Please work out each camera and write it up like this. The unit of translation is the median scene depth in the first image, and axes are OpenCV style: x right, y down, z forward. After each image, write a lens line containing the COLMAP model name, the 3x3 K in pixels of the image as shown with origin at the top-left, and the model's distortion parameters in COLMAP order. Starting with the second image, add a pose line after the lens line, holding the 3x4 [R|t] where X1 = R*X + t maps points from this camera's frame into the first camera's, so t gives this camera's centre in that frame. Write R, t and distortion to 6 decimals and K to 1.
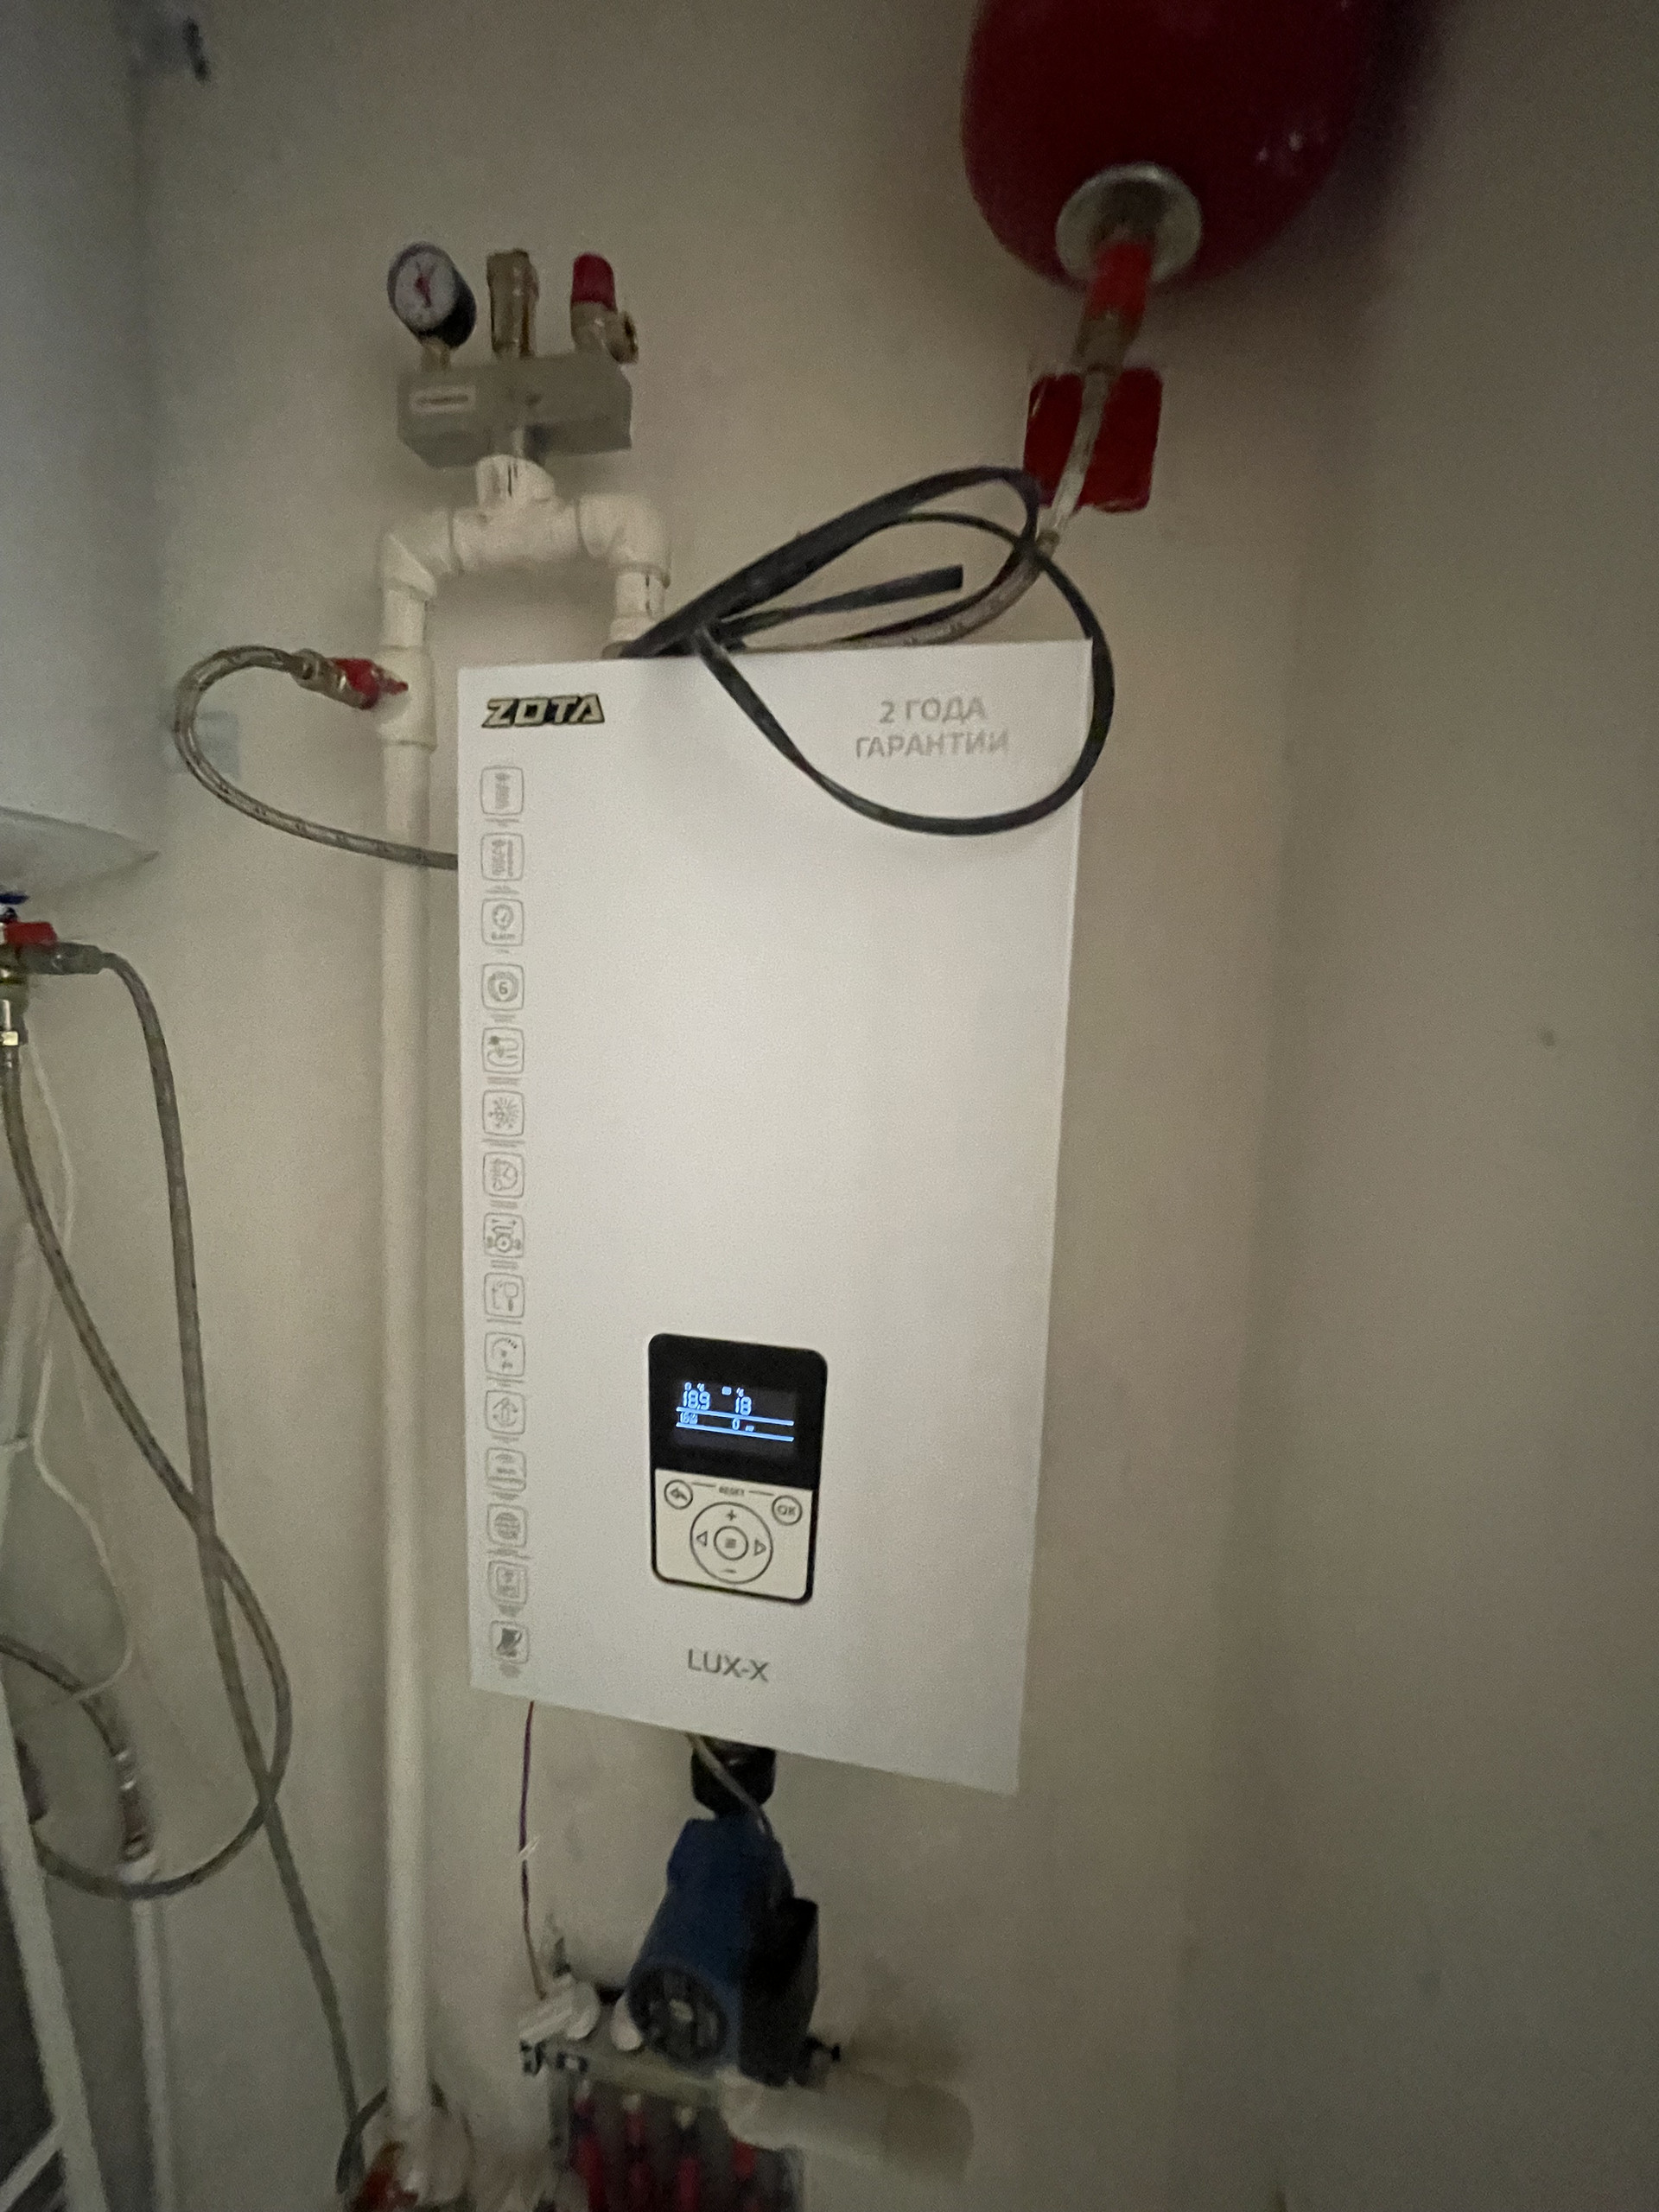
lens RADIAL K [[897.1, 0, 832.1], [0, 897.1, 1110.1], [0, 0, 1]] dist [0.000286, -0.001476]
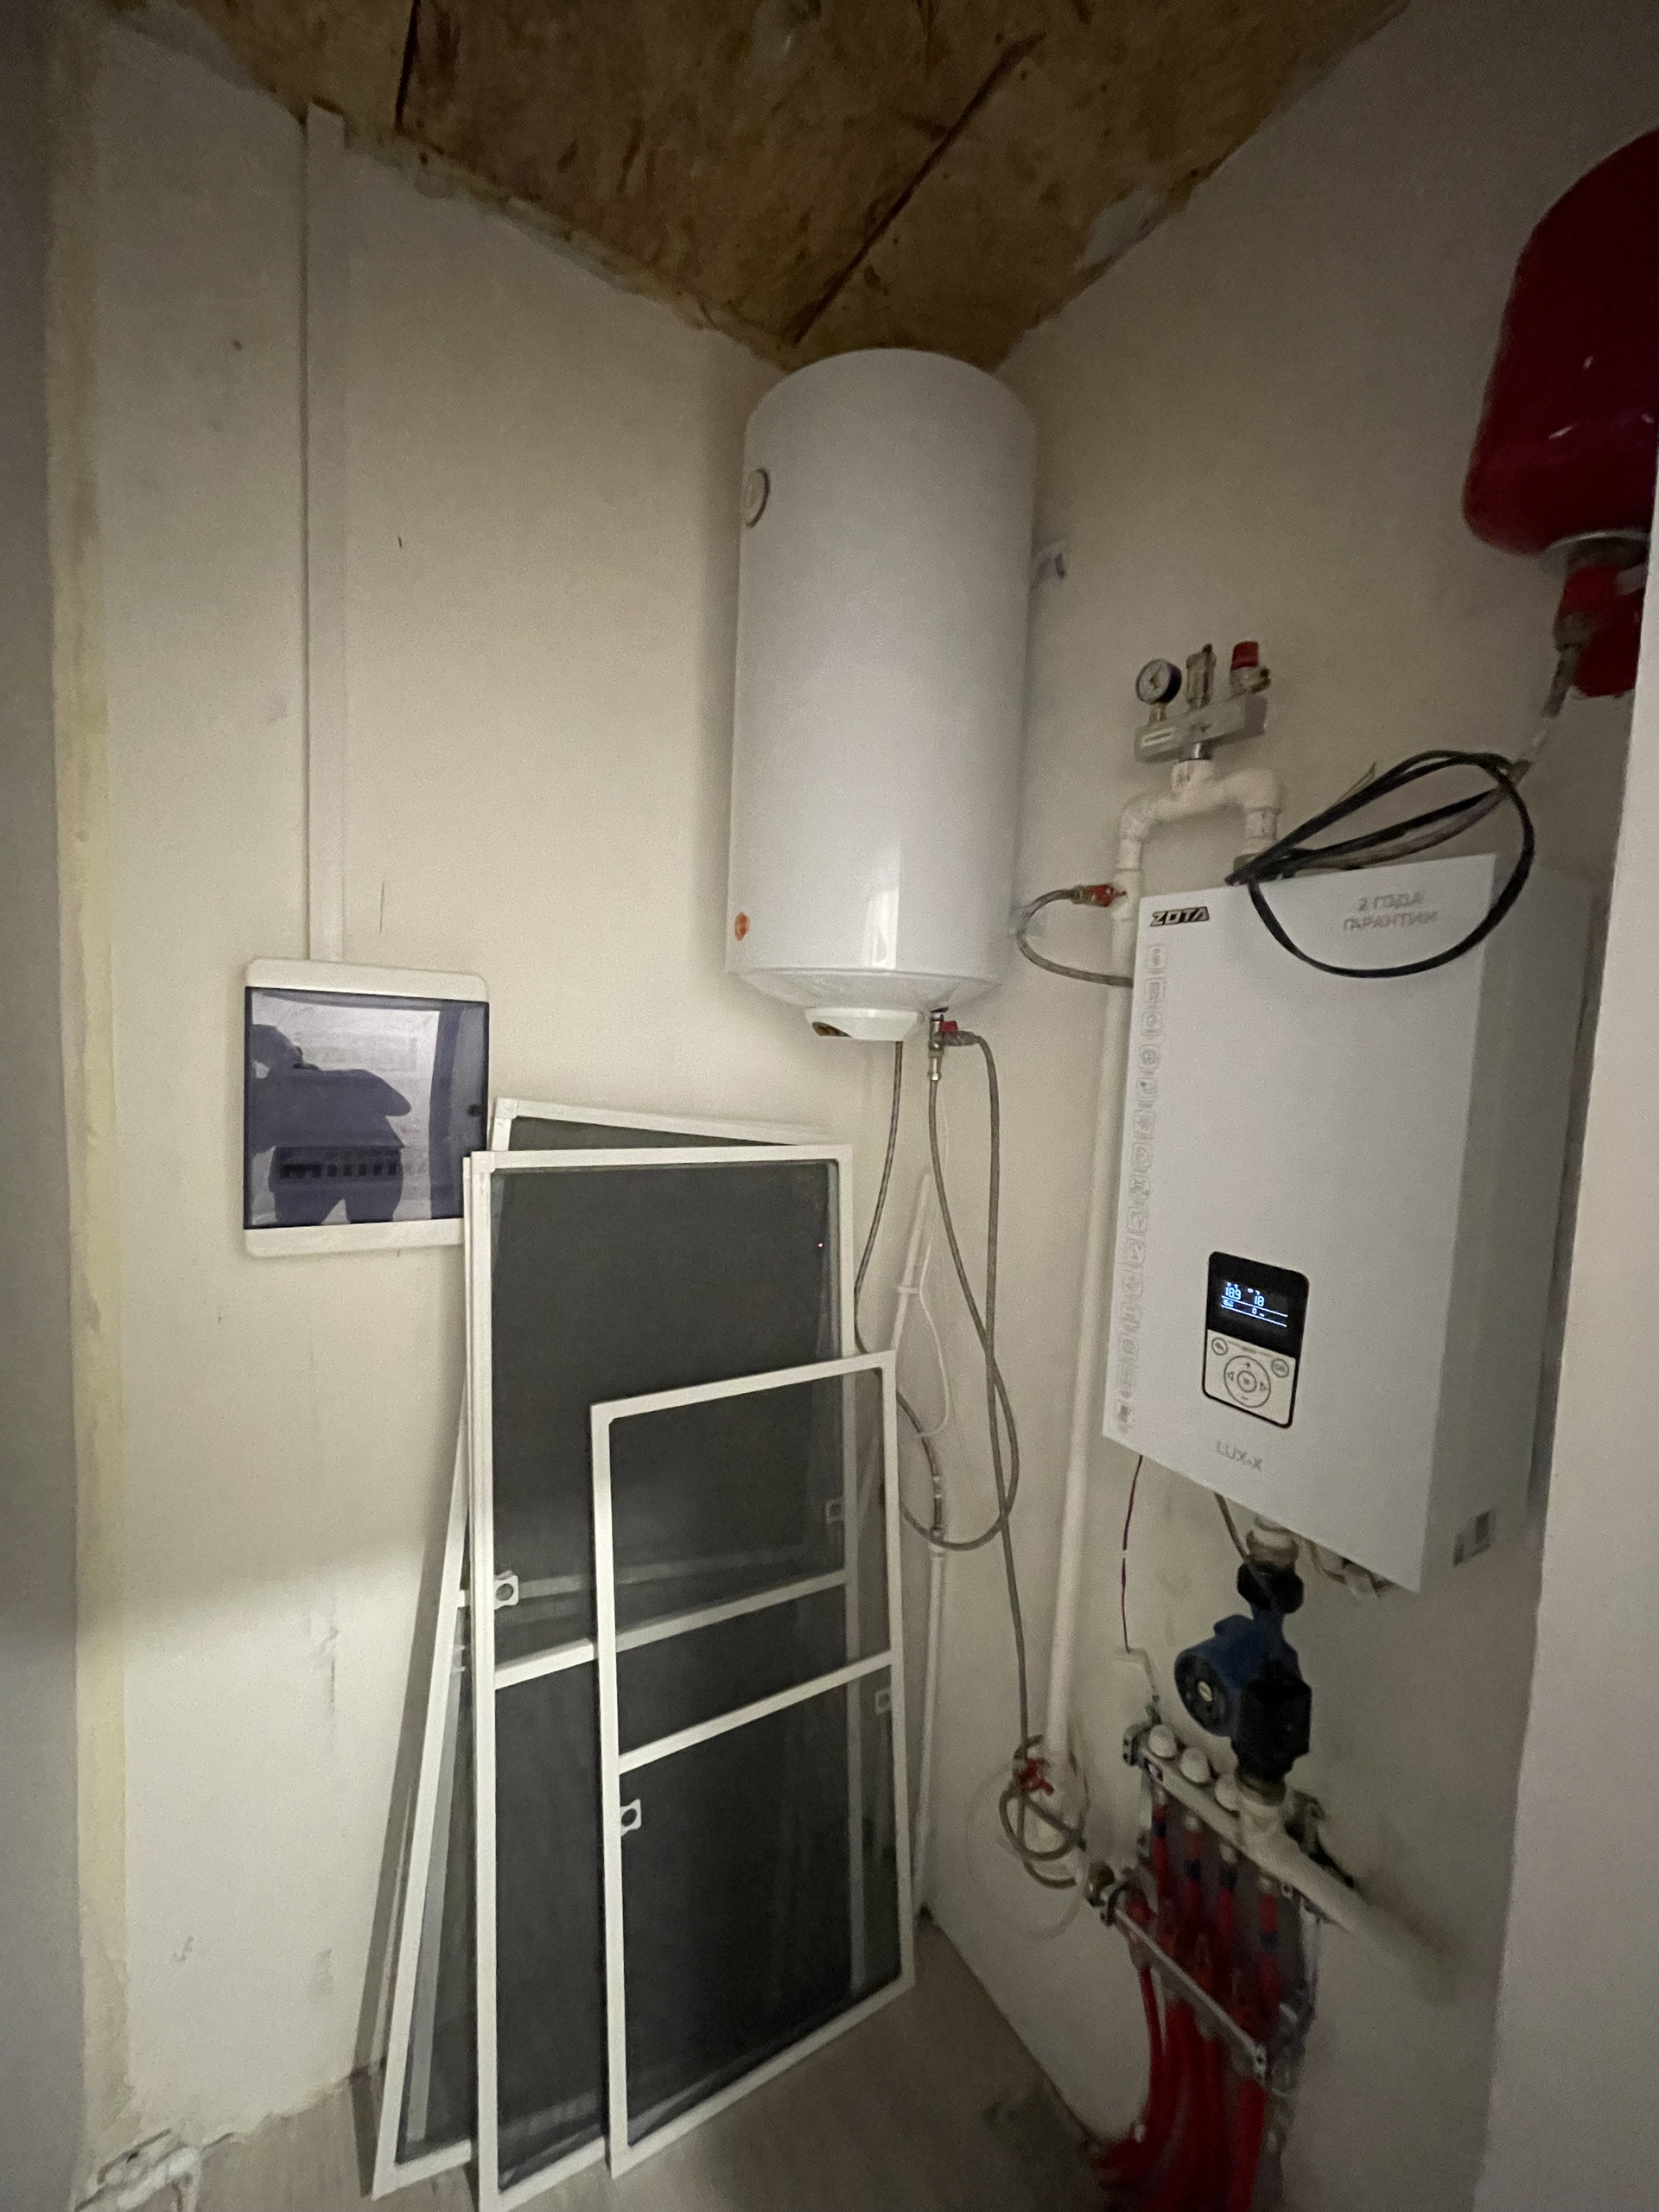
lens RADIAL K [[897.1, 0, 826.7], [0, 897.1, 1110.7], [0, 0, 1]] dist [0.000286, -0.001476]
pose [[0.688627, 0.055680, -0.722975, 0.494214], [-0.101127, 0.994678, -0.019718, 0.076158], [0.718029, 0.086691, 0.690593, -0.727106]]
